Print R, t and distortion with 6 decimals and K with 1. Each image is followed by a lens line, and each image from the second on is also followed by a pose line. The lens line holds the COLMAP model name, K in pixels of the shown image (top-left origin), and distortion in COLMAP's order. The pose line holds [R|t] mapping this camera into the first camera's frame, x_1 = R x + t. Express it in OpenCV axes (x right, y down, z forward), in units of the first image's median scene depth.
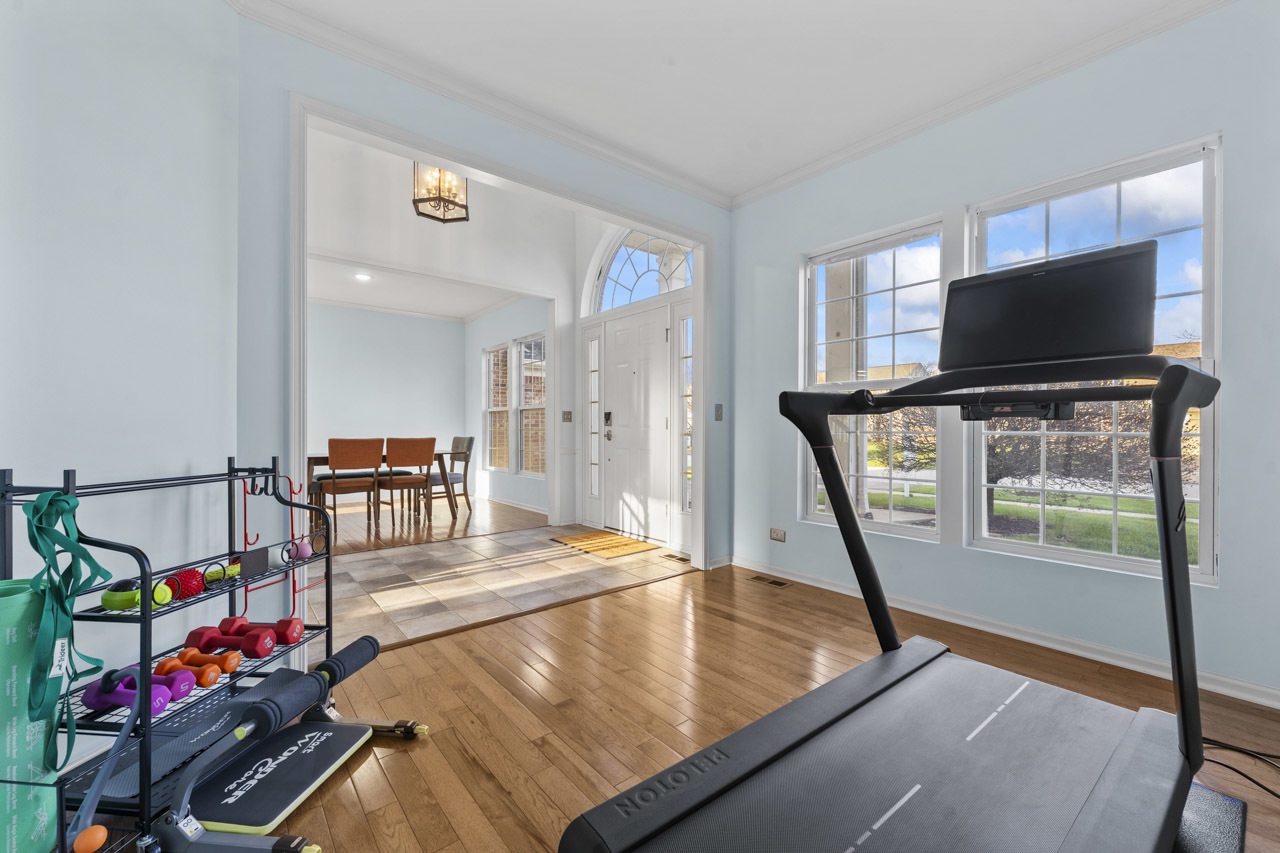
lens RADIAL K [[525.2, 0, 640.0], [0, 525.2, 426.5], [0, 0, 1]] dist [0.033367, -0.000033]
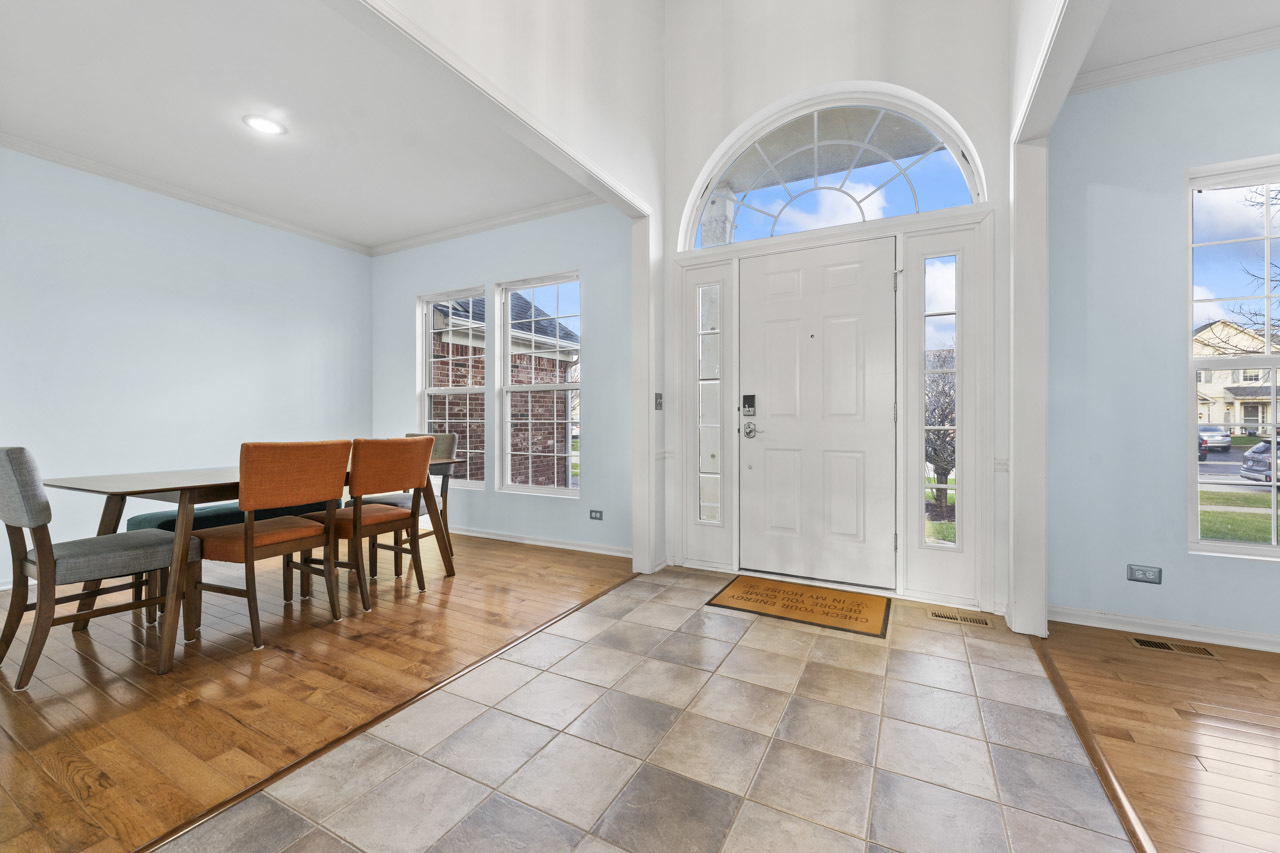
lens RADIAL K [[526.1, 0, 639.3], [0, 526.1, 419.0], [0, 0, 1]] dist [-0.001025, -0.000184]
pose [[0.921361, 0.000017, 0.388708, -0.442763], [-0.002401, 0.999981, 0.005646, -0.000696], [-0.388701, -0.006136, 0.921344, 0.443468]]
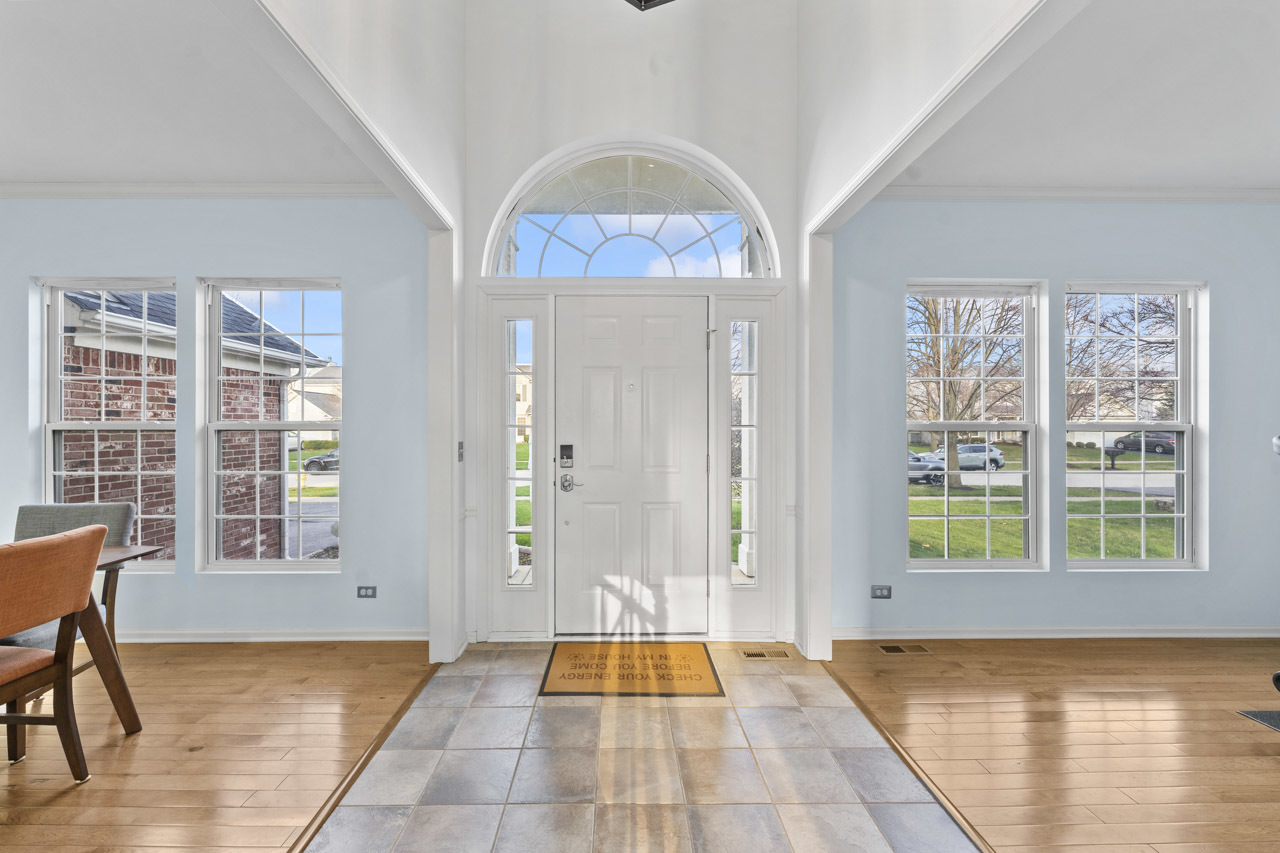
lens RADIAL K [[520.0, 0, 632.5], [0, 520.0, 427.3], [0, 0, 1]] dist [-0.000986, -0.000277]
pose [[0.617203, 0.003273, 0.786797, -0.485128], [-0.006961, 0.999975, 0.001300, -0.048699], [-0.786773, -0.006279, 0.617211, 0.566667]]
